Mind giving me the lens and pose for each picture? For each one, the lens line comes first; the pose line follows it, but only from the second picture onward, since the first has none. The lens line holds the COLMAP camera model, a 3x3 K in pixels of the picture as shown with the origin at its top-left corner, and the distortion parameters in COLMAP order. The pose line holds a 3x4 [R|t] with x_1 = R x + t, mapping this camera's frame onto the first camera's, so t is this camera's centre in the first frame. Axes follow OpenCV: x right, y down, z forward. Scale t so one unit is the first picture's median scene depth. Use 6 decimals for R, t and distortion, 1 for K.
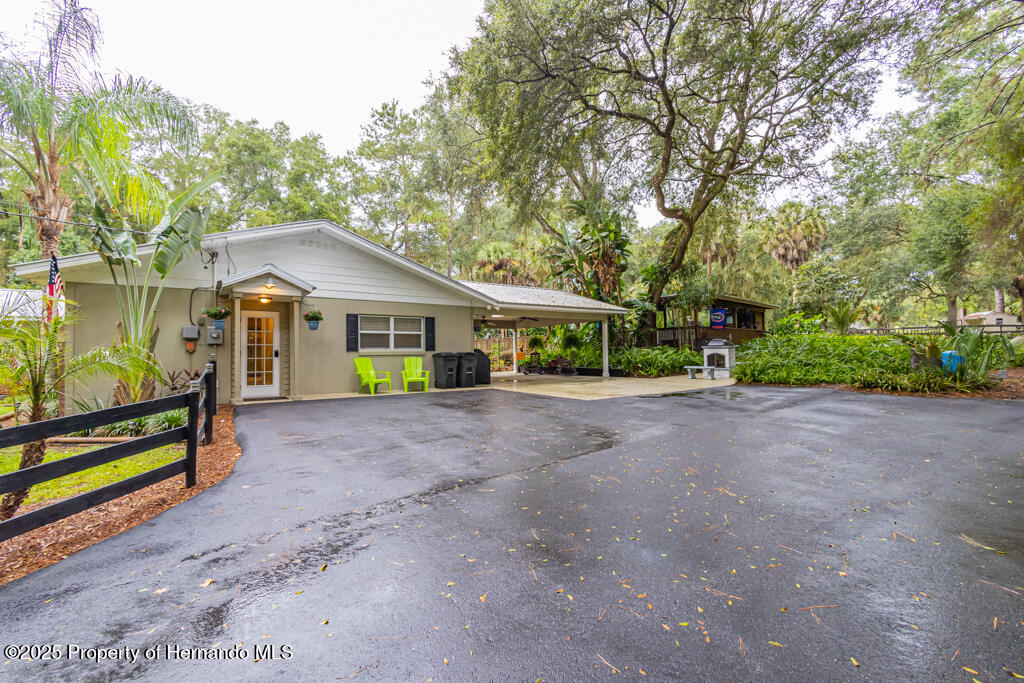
lens RADIAL K [[447.0, 0, 512.0], [0, 447.0, 341.5], [0, 0, 1]] dist [-0.000996, 0.000068]
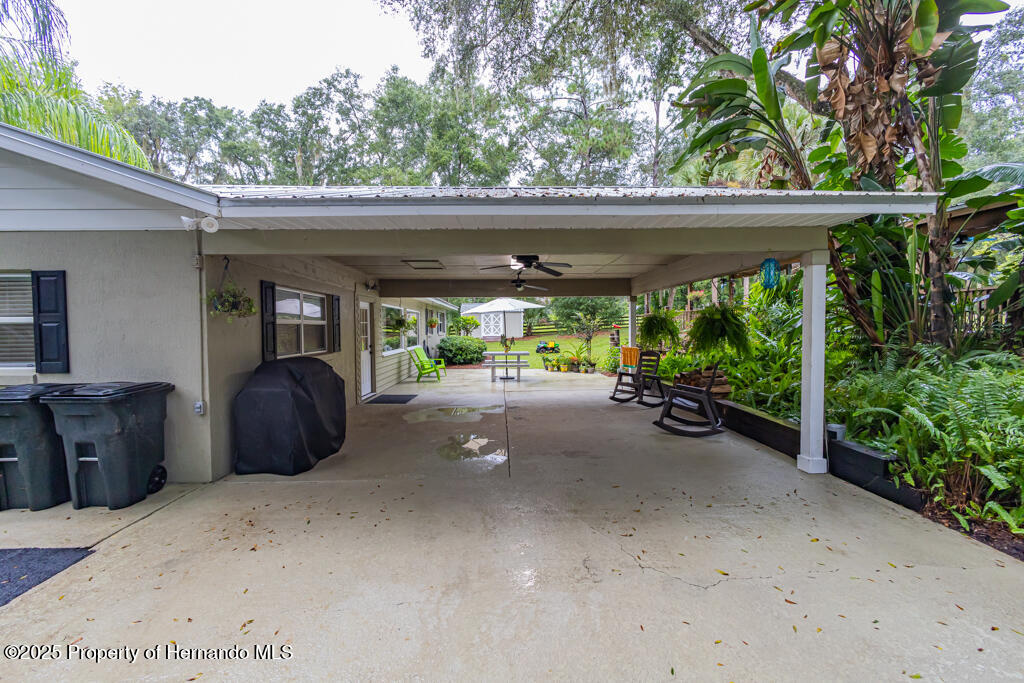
lens RADIAL K [[447.0, 0, 512.0], [0, 447.0, 341.5], [0, 0, 1]] dist [-0.000996, 0.000068]
pose [[0.826317, 0.011338, -0.563092, 0.229513], [0.012056, 0.999212, 0.037811, -0.007993], [0.563077, -0.038032, 0.825529, 0.757742]]
